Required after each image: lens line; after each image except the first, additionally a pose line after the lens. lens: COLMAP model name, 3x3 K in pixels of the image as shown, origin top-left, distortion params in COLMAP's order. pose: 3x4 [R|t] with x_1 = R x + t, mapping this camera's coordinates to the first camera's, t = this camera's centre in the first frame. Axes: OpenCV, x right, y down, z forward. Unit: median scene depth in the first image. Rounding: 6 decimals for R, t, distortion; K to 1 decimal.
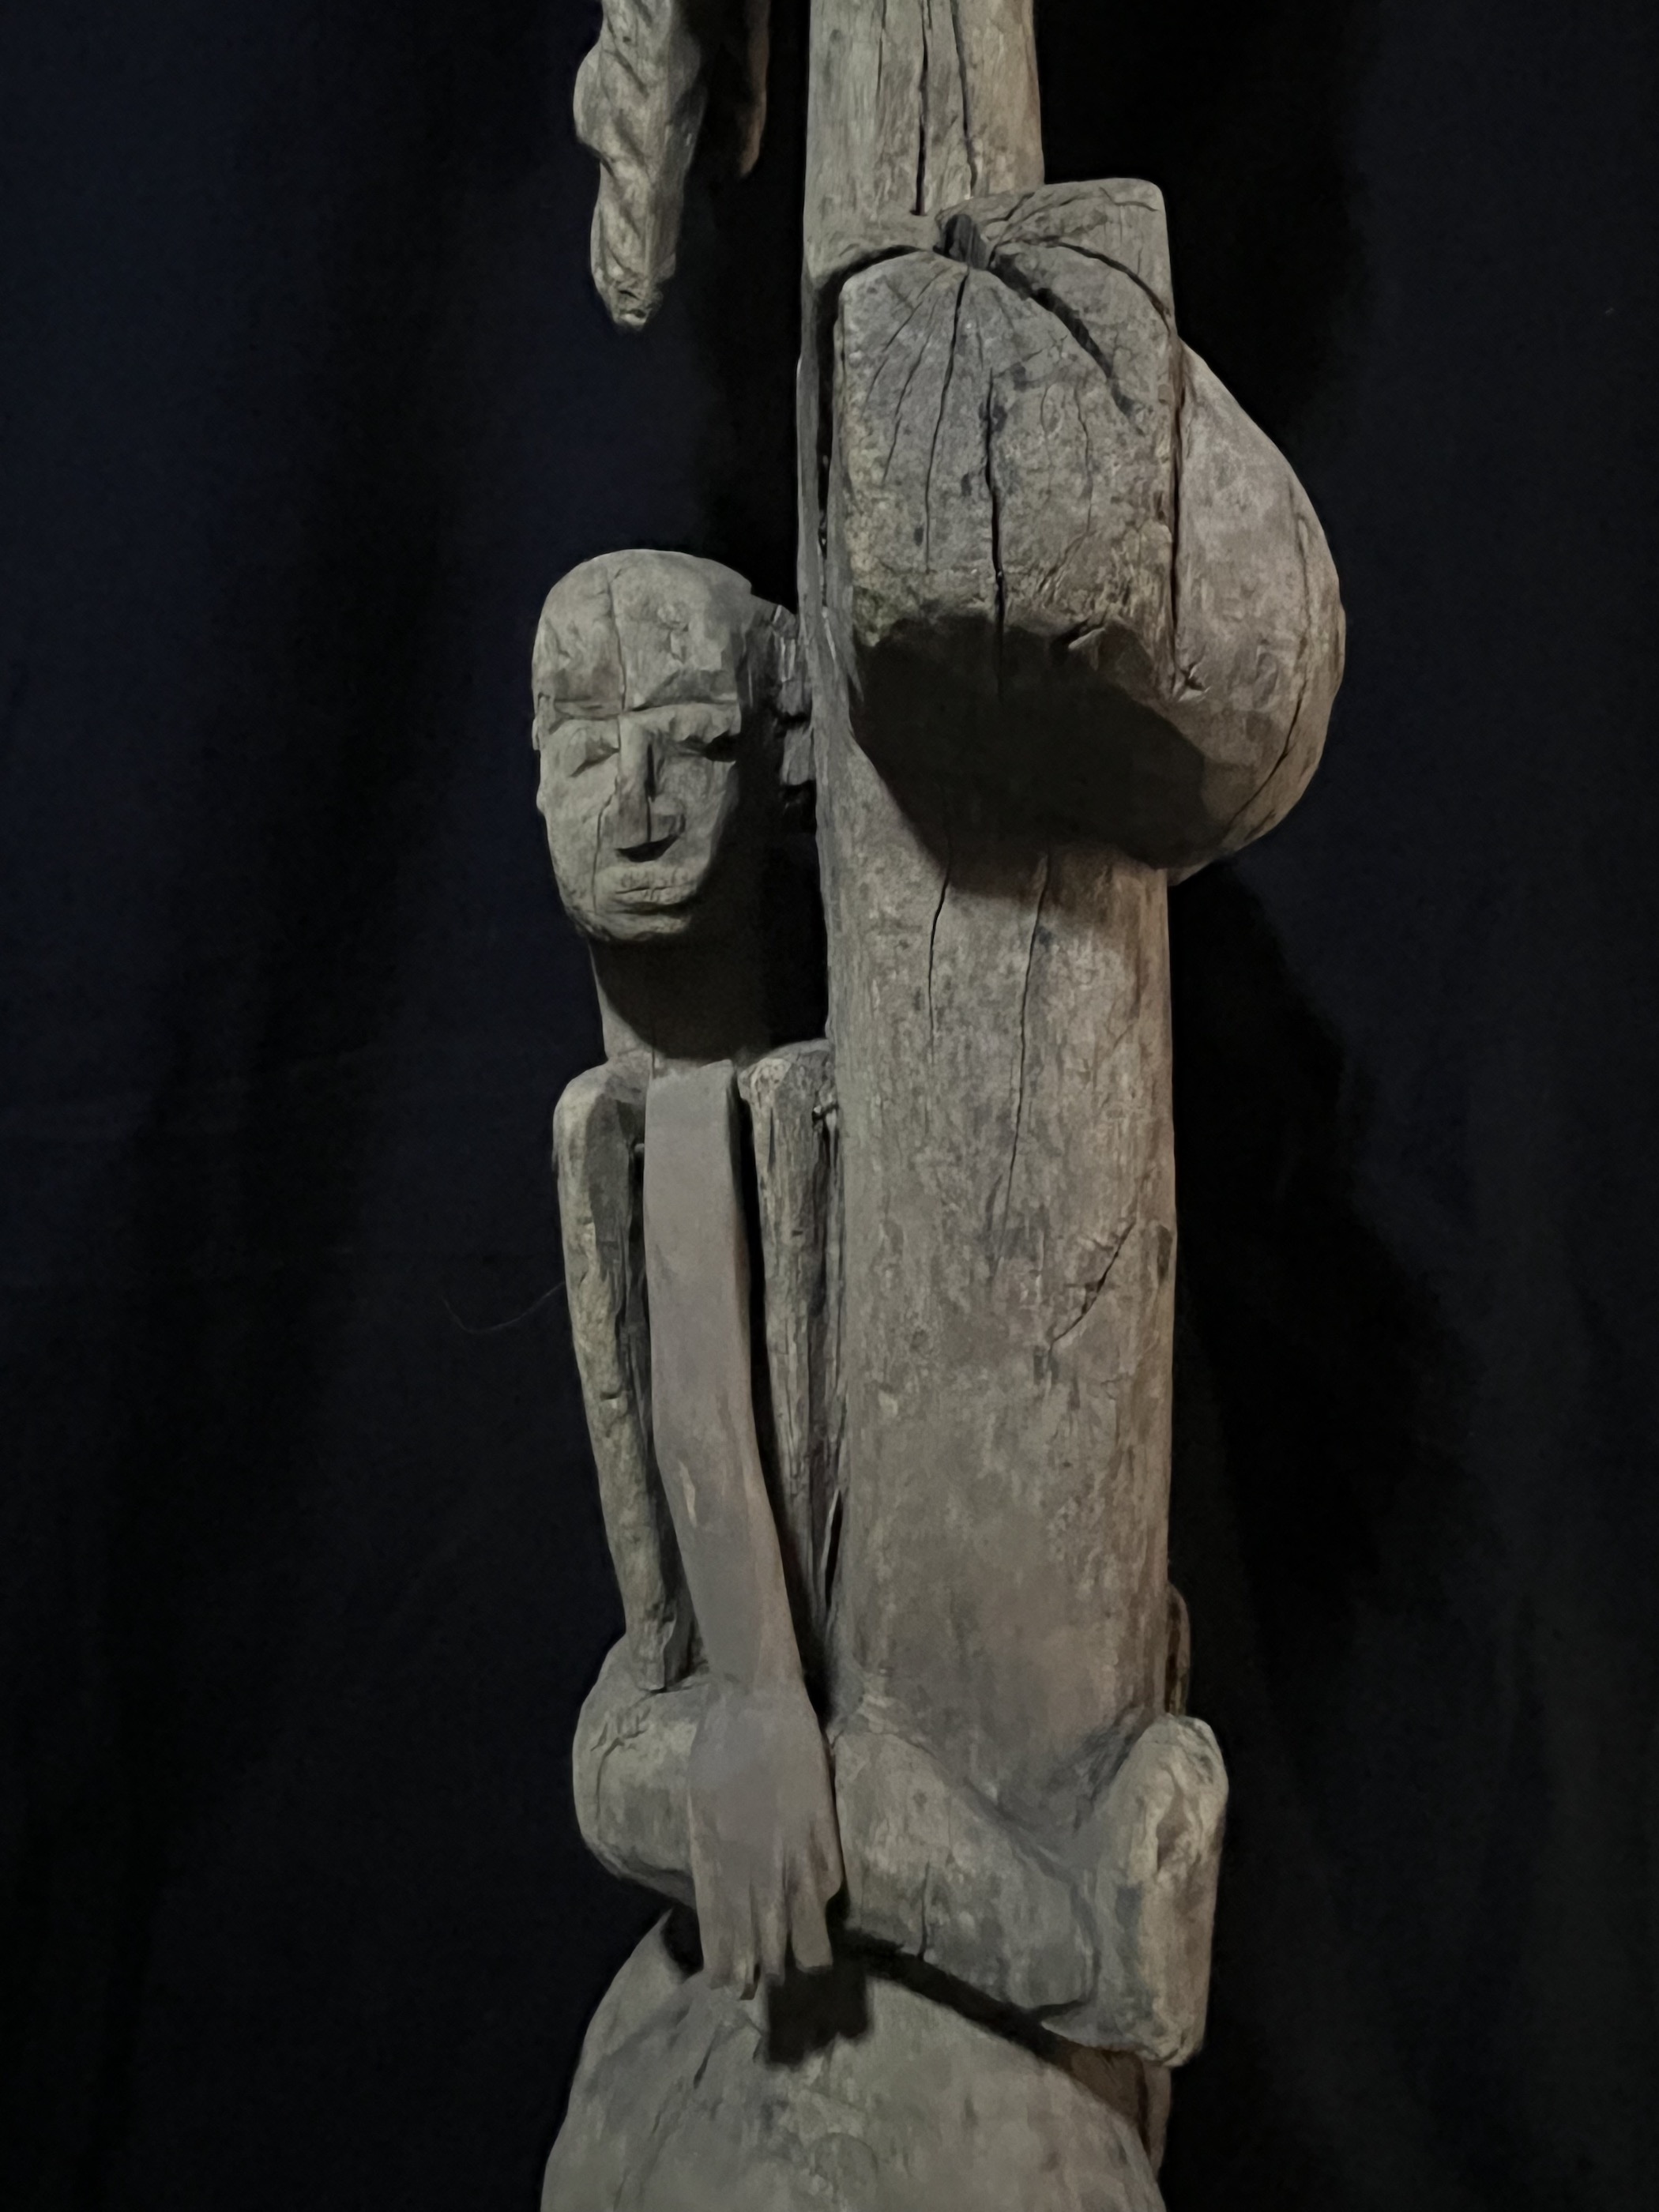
lens RADIAL K [[1640.5, 0, 857.9], [0, 1640.5, 1072.8], [0, 0, 1]] dist [0.004444, -0.008477]
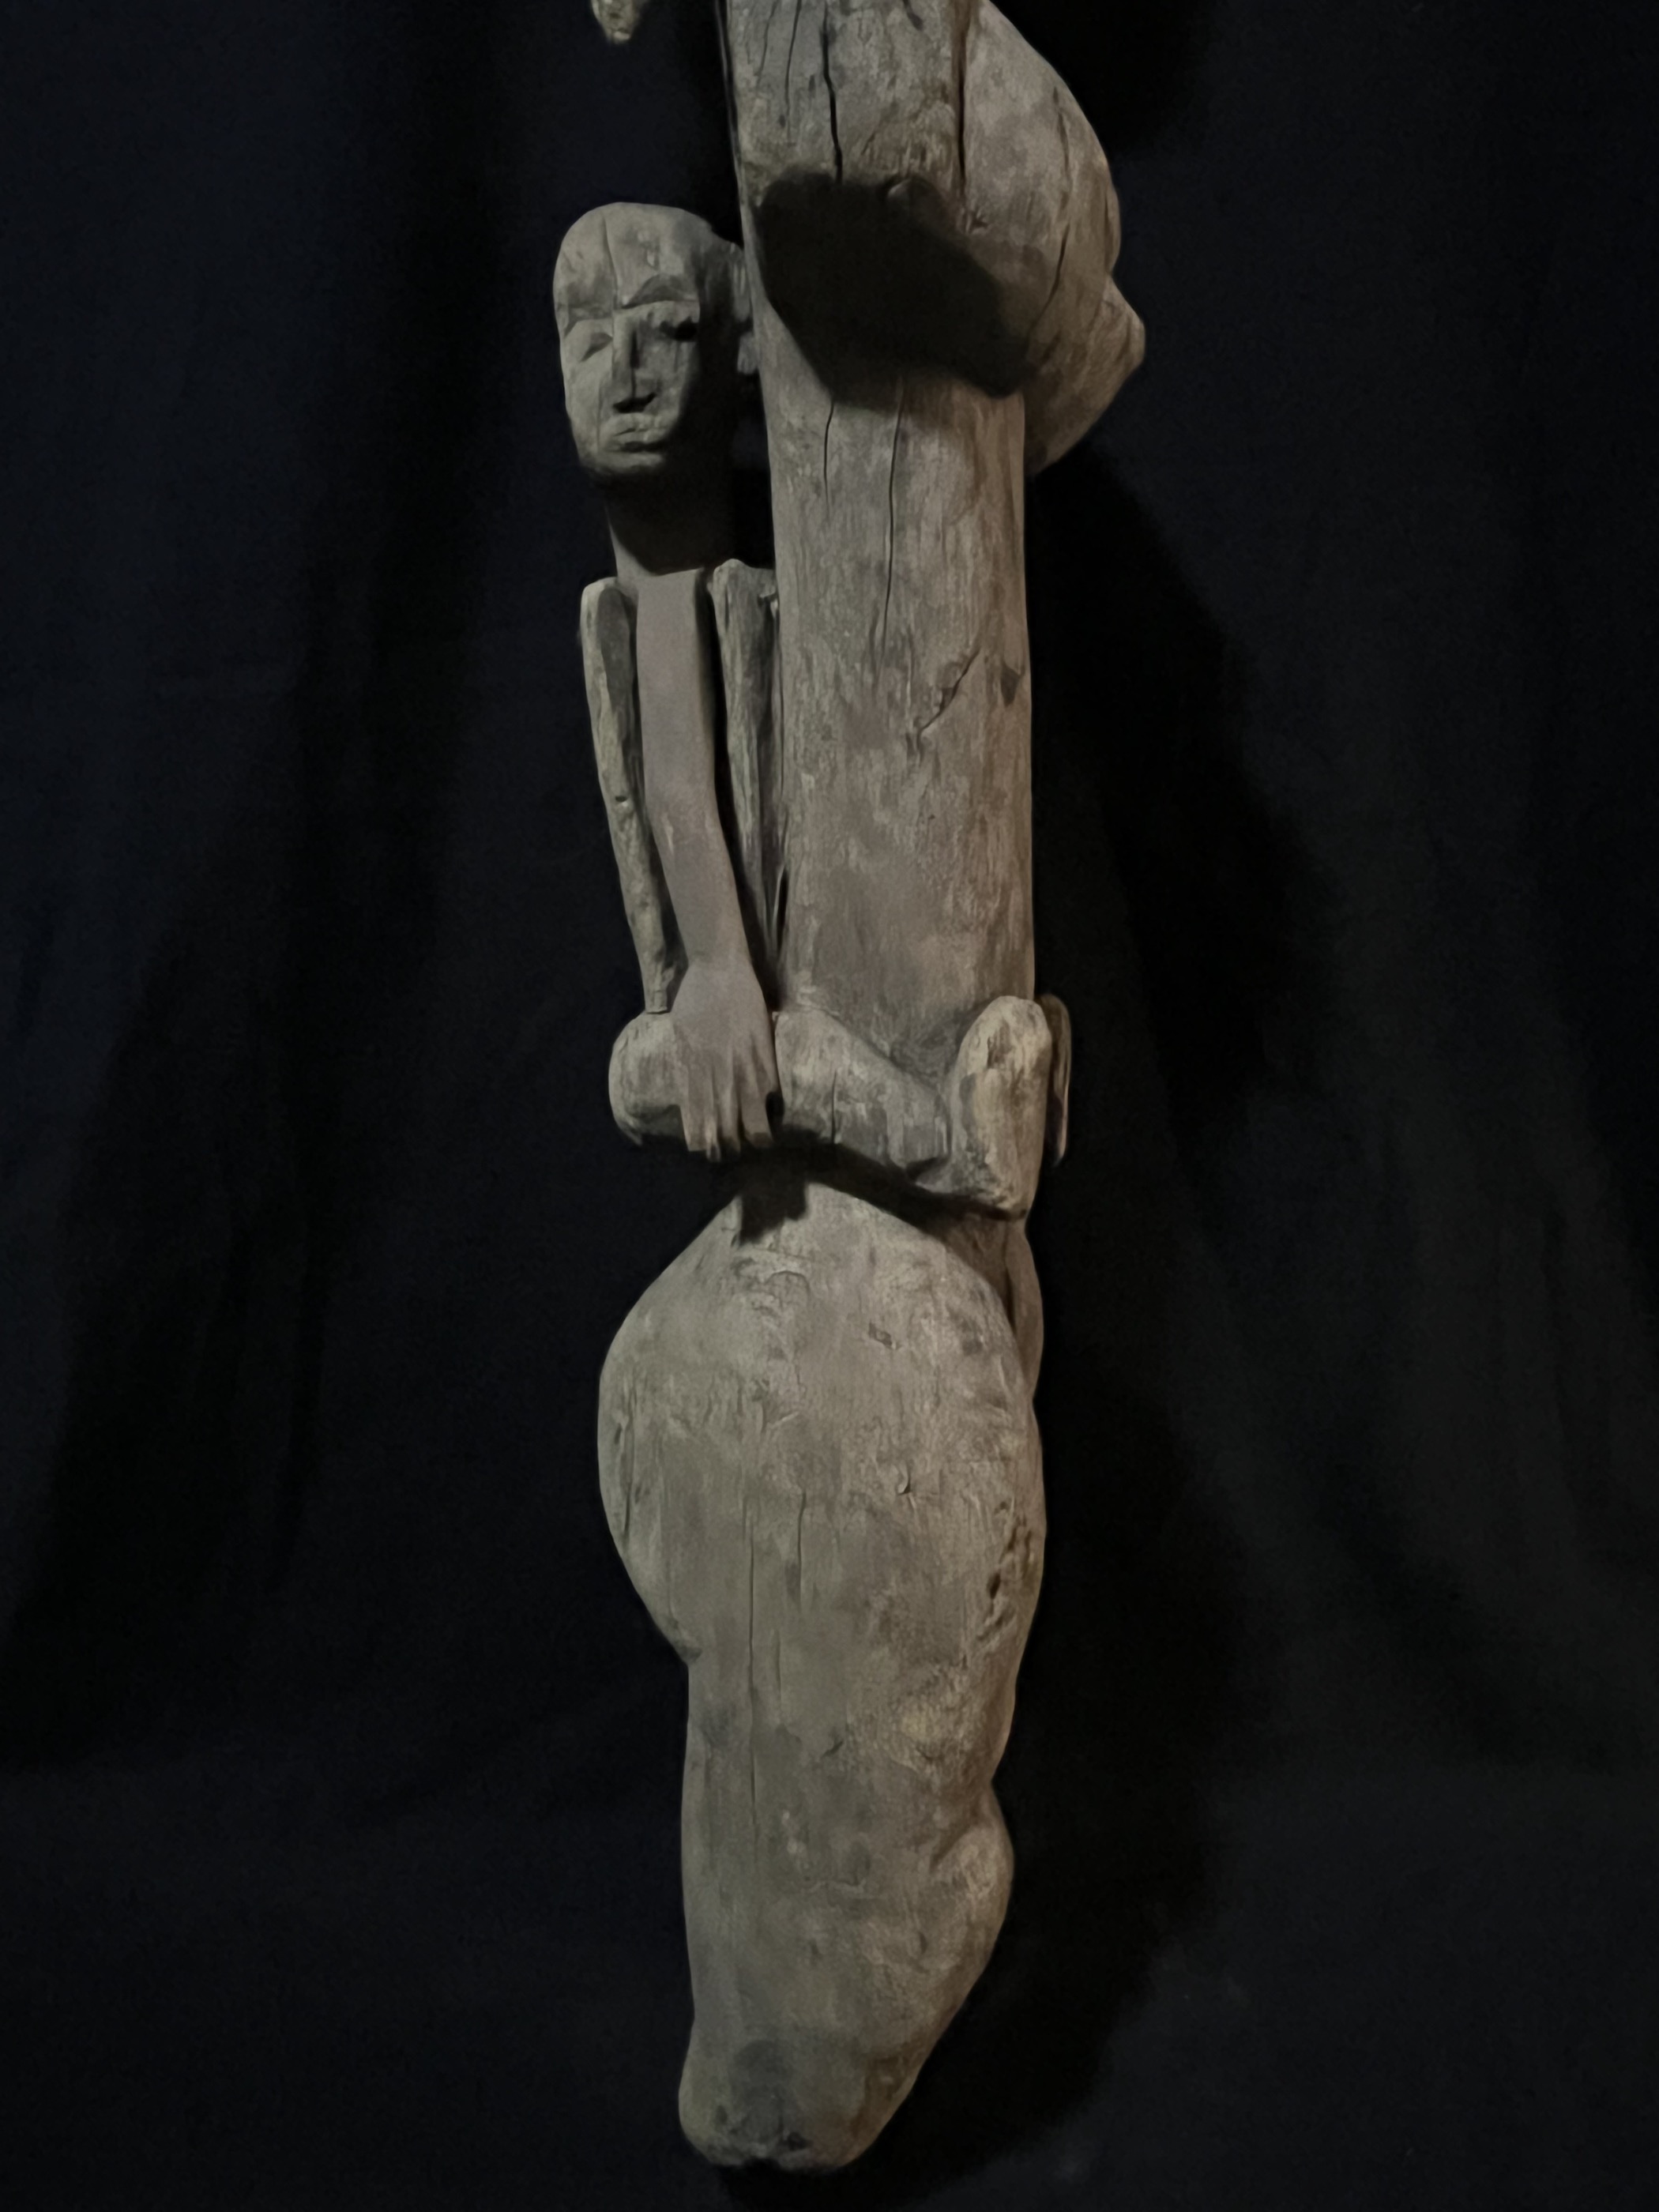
lens RADIAL K [[1640.5, 0, 857.9], [0, 1640.5, 1072.8], [0, 0, 1]] dist [0.004444, -0.008477]
pose [[0.996675, -0.020352, -0.078901, 0.172275], [0.024299, 0.998484, 0.049387, 0.392158], [0.077776, -0.051140, 0.995658, -0.446917]]
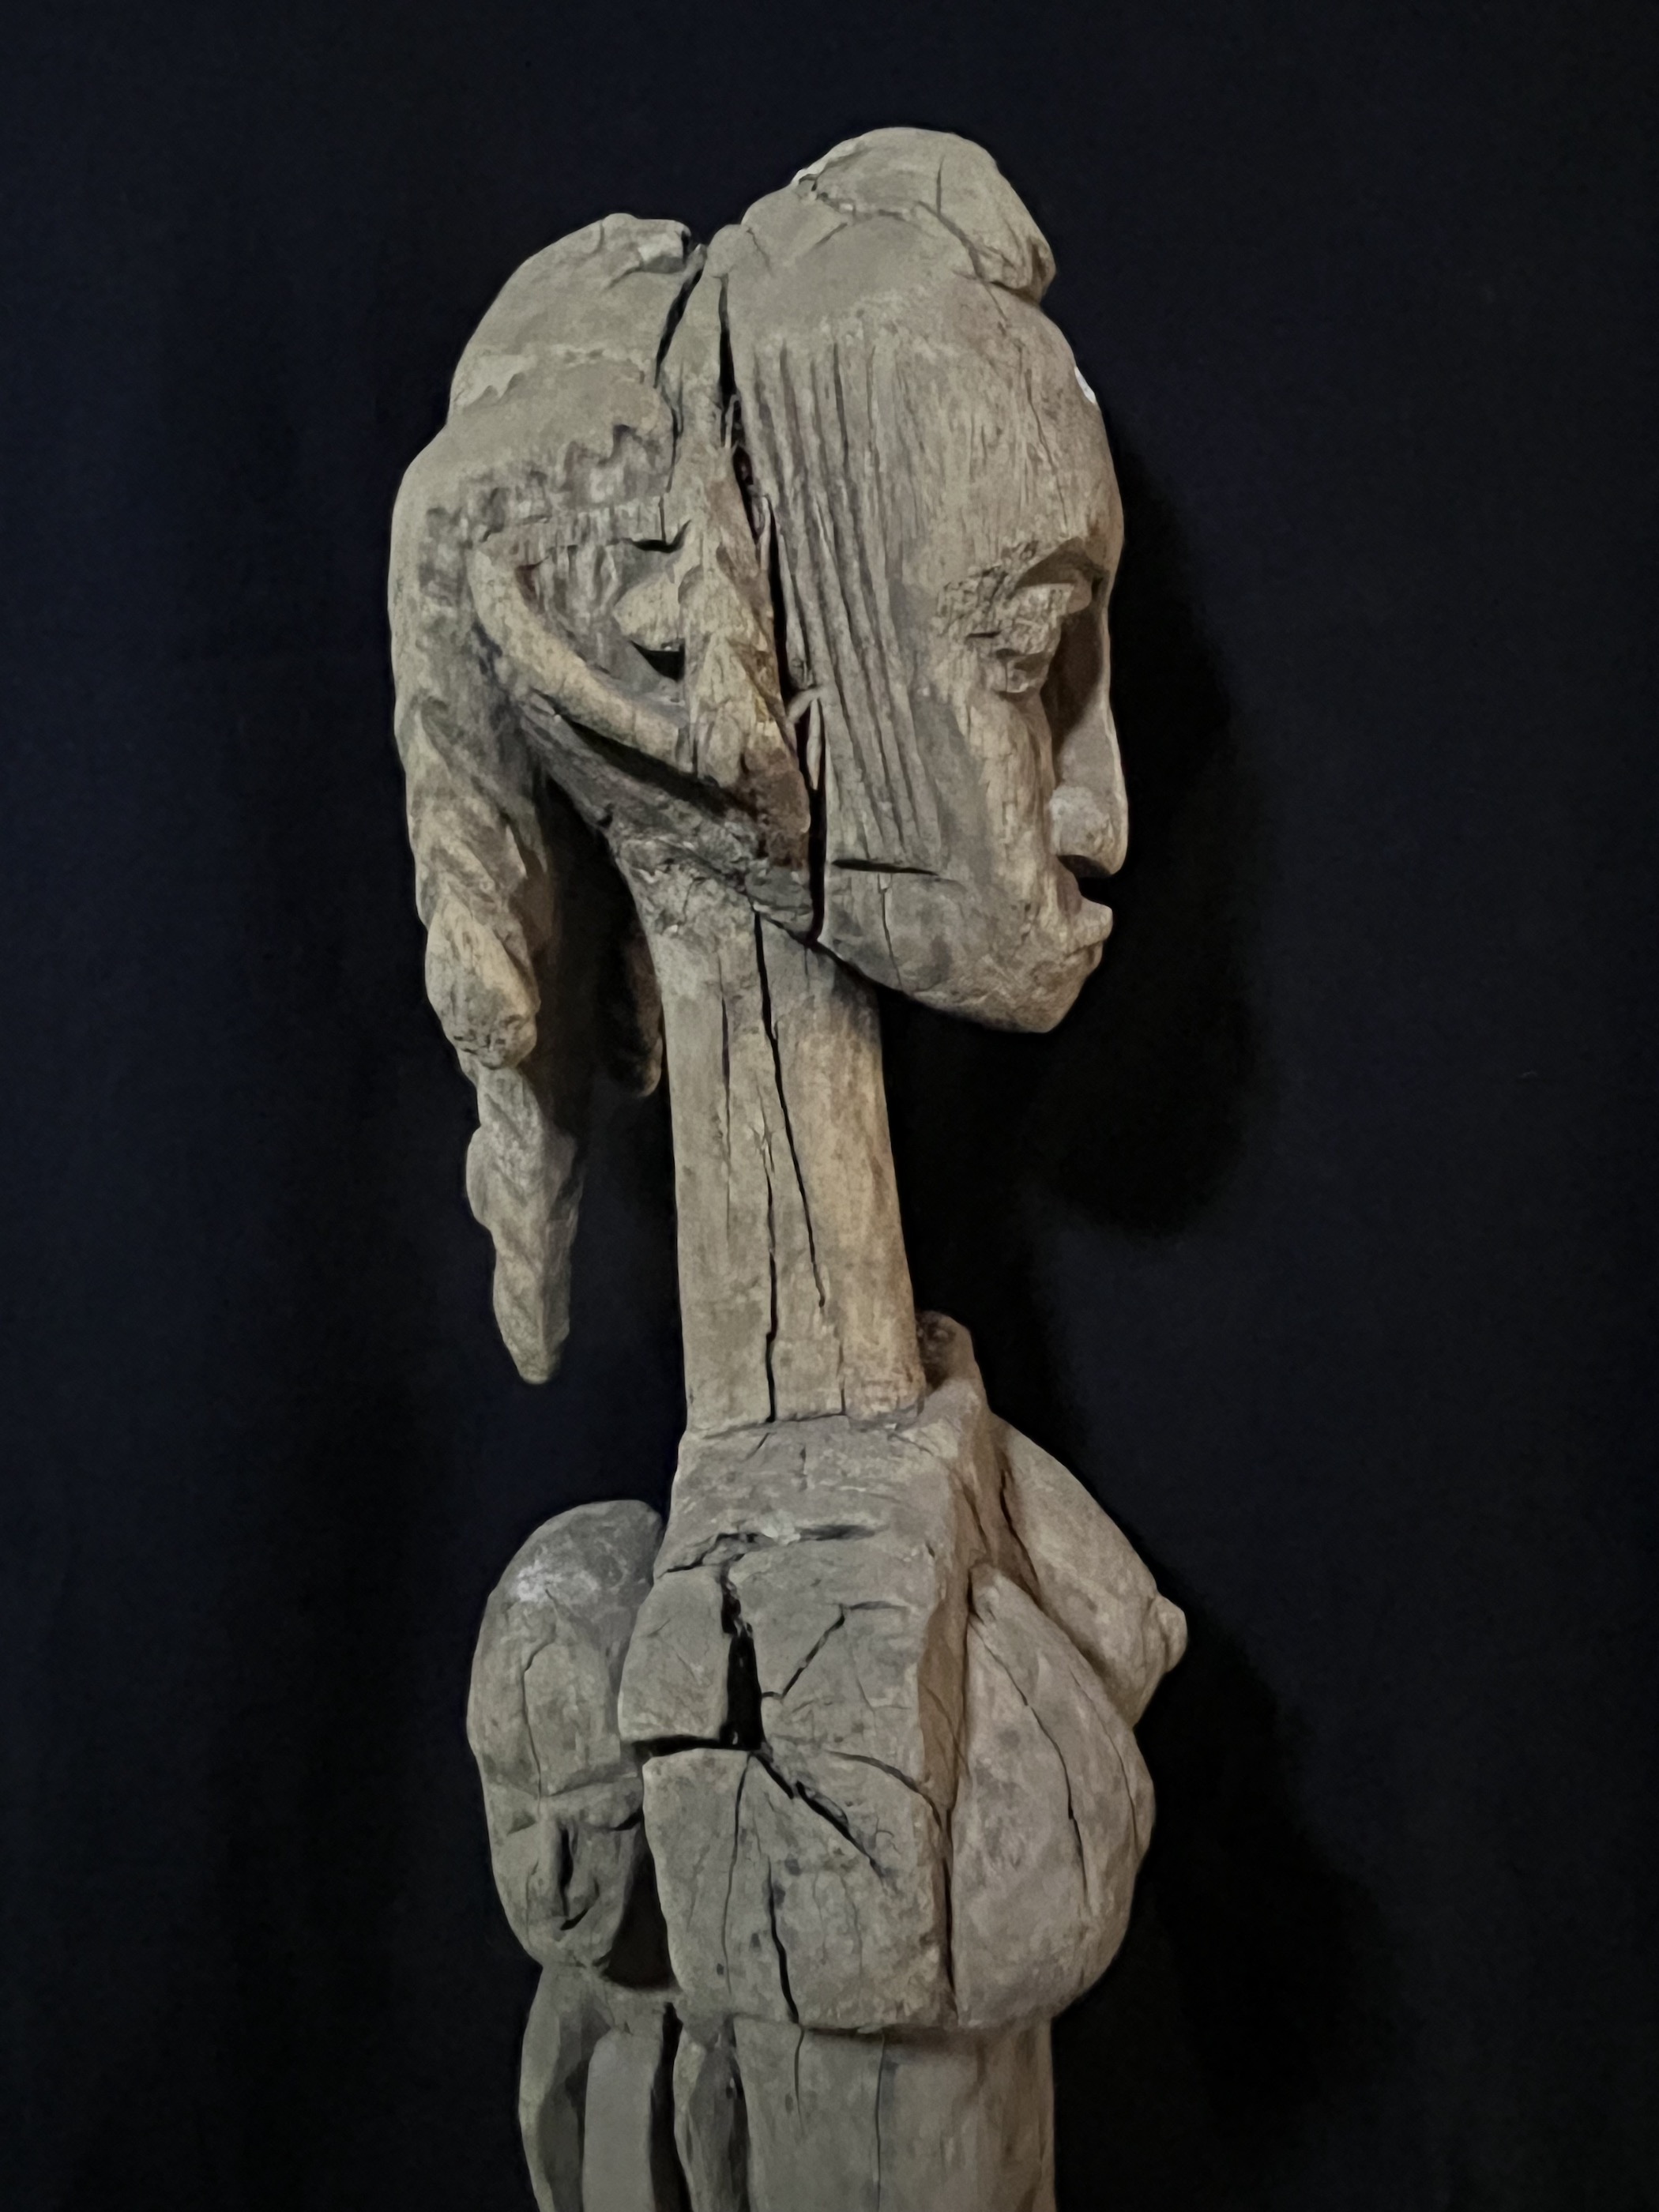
lens RADIAL K [[1640.5, 0, 857.9], [0, 1640.5, 1072.8], [0, 0, 1]] dist [0.004444, -0.008477]
pose [[0.993316, -0.034854, -0.110041, 0.240389], [0.053550, 0.983672, 0.171819, -0.967363], [0.102256, -0.176564, 0.978963, -0.029240]]
